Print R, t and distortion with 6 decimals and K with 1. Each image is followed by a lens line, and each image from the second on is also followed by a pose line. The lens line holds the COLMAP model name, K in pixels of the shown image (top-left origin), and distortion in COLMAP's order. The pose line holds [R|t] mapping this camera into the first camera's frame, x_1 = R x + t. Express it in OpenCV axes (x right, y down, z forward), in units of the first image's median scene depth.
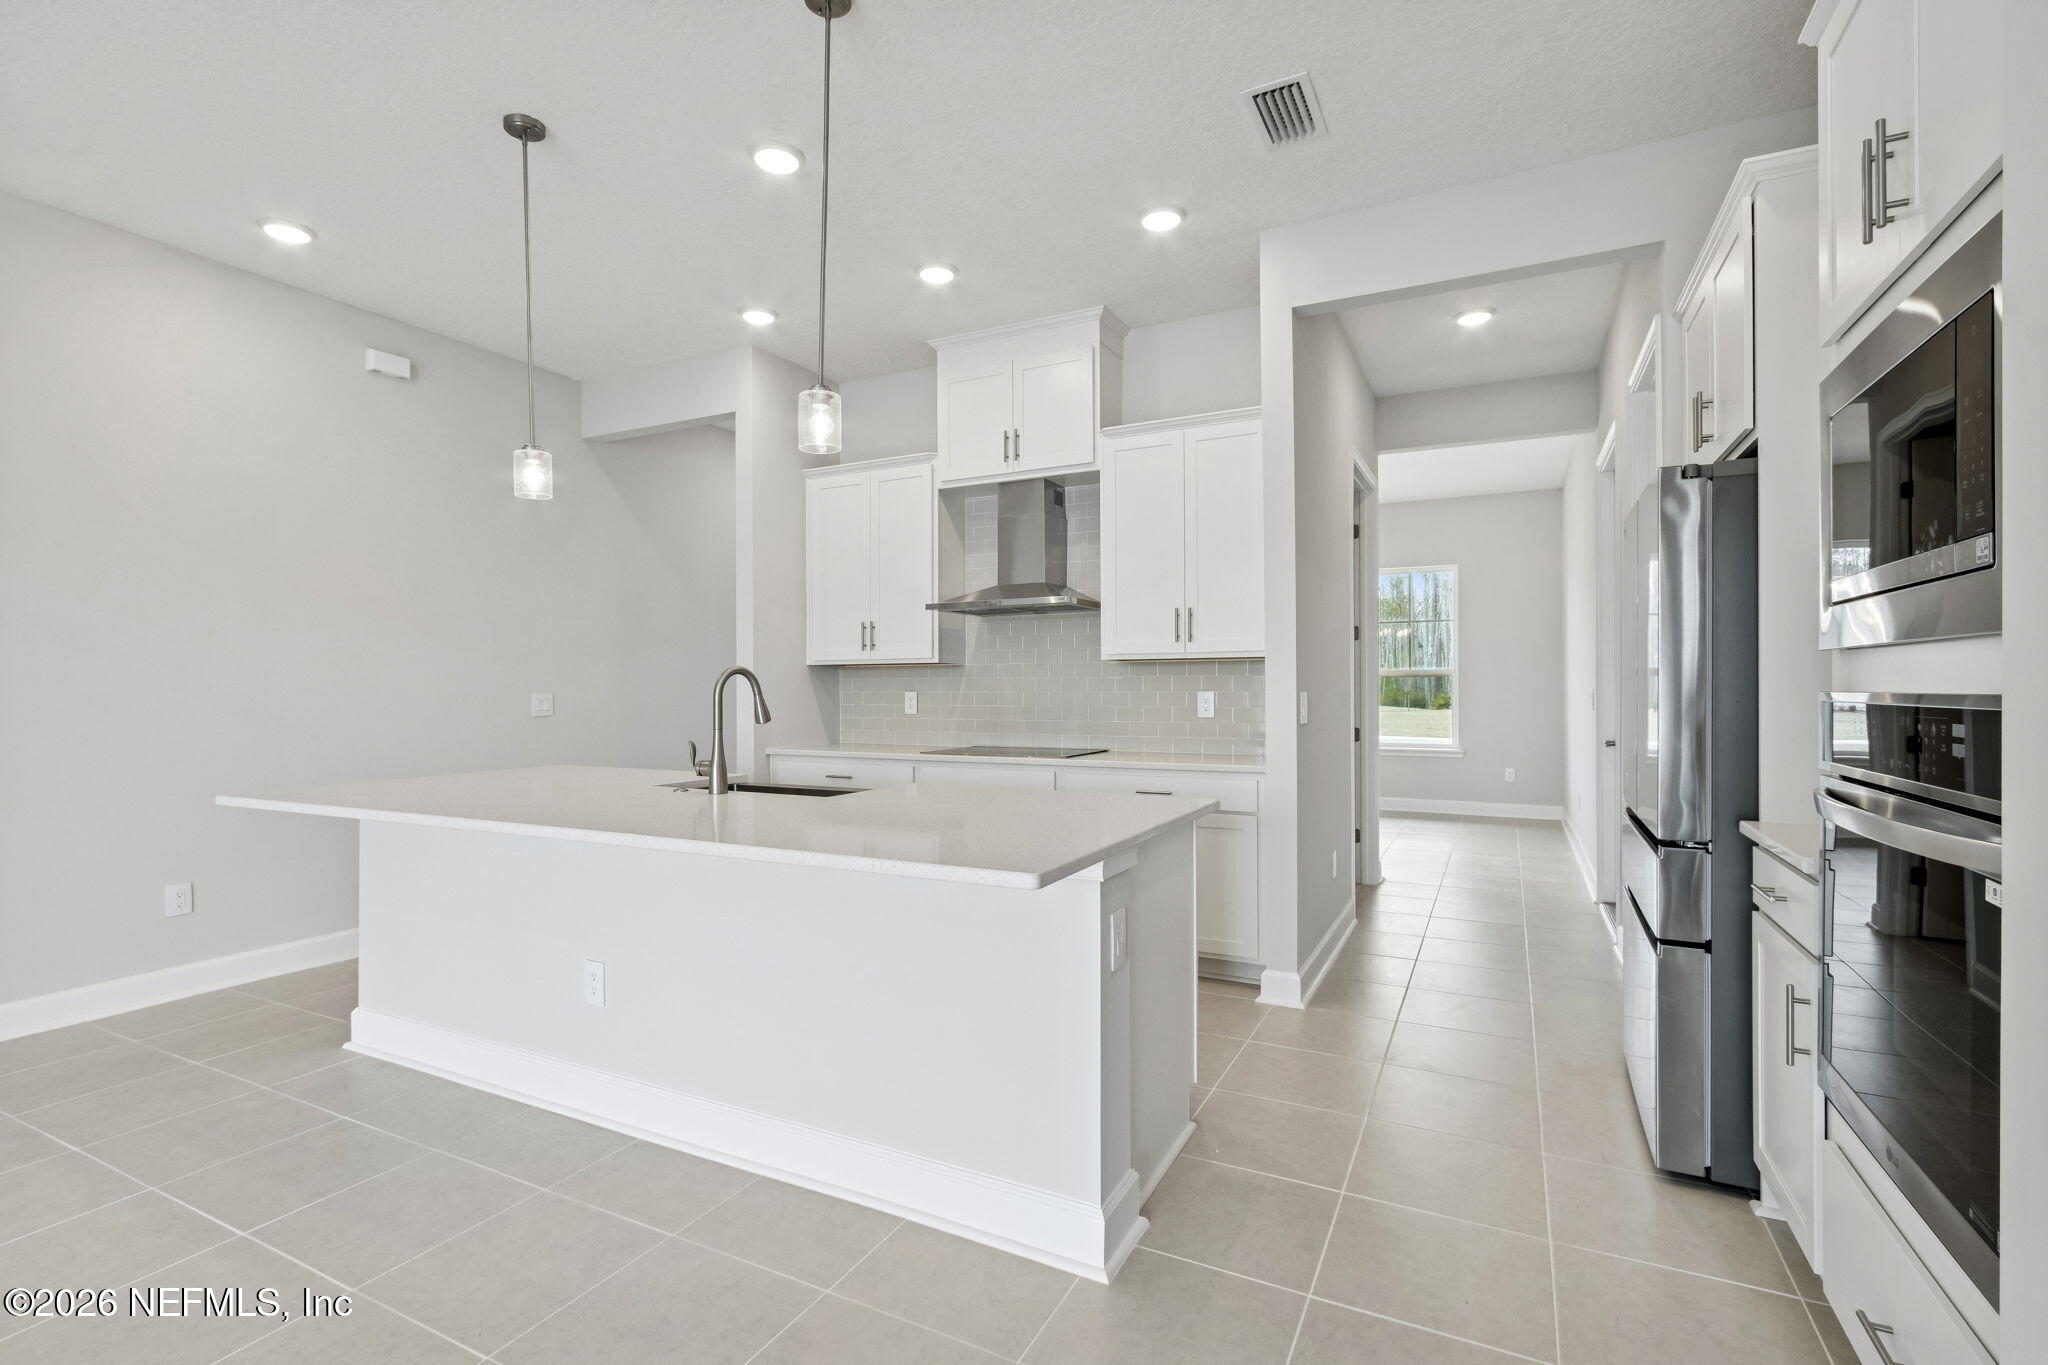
lens RADIAL K [[949.9, 0, 1029.4], [0, 949.9, 690.5], [0, 0, 1]] dist [-0.002261, -0.000212]
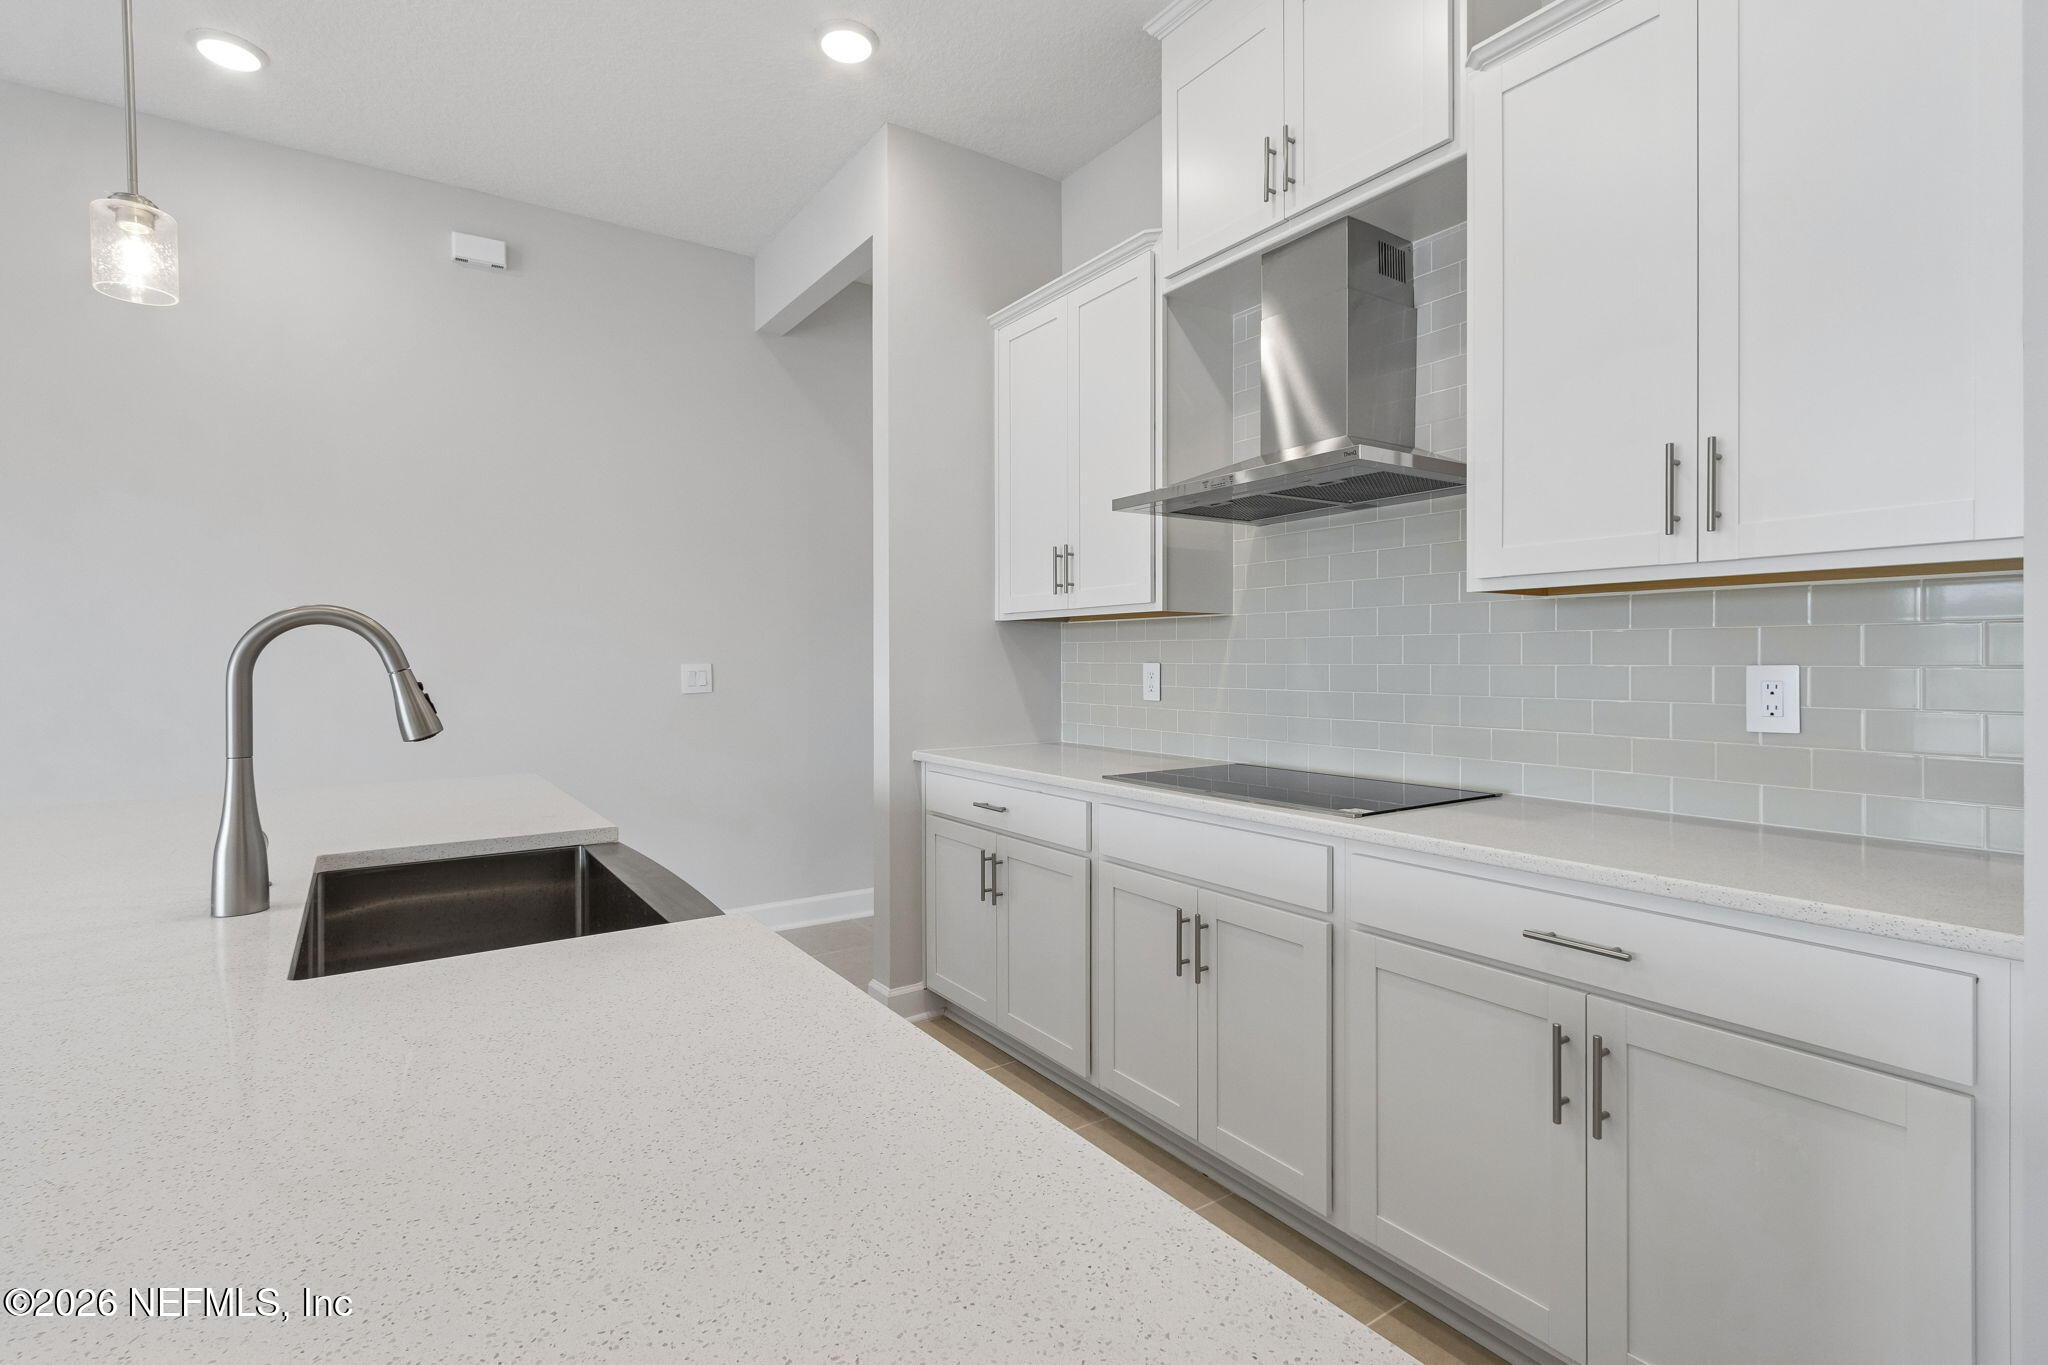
lens RADIAL K [[955.2, 0, 1009.5], [0, 955.2, 669.4], [0, 0, 1]] dist [0.001201, 0.000068]
pose [[0.870524, 0.006368, -0.492084, 0.099932], [-0.001311, 0.999943, 0.010621, -0.001094], [0.492123, -0.008601, 0.870483, 0.475522]]
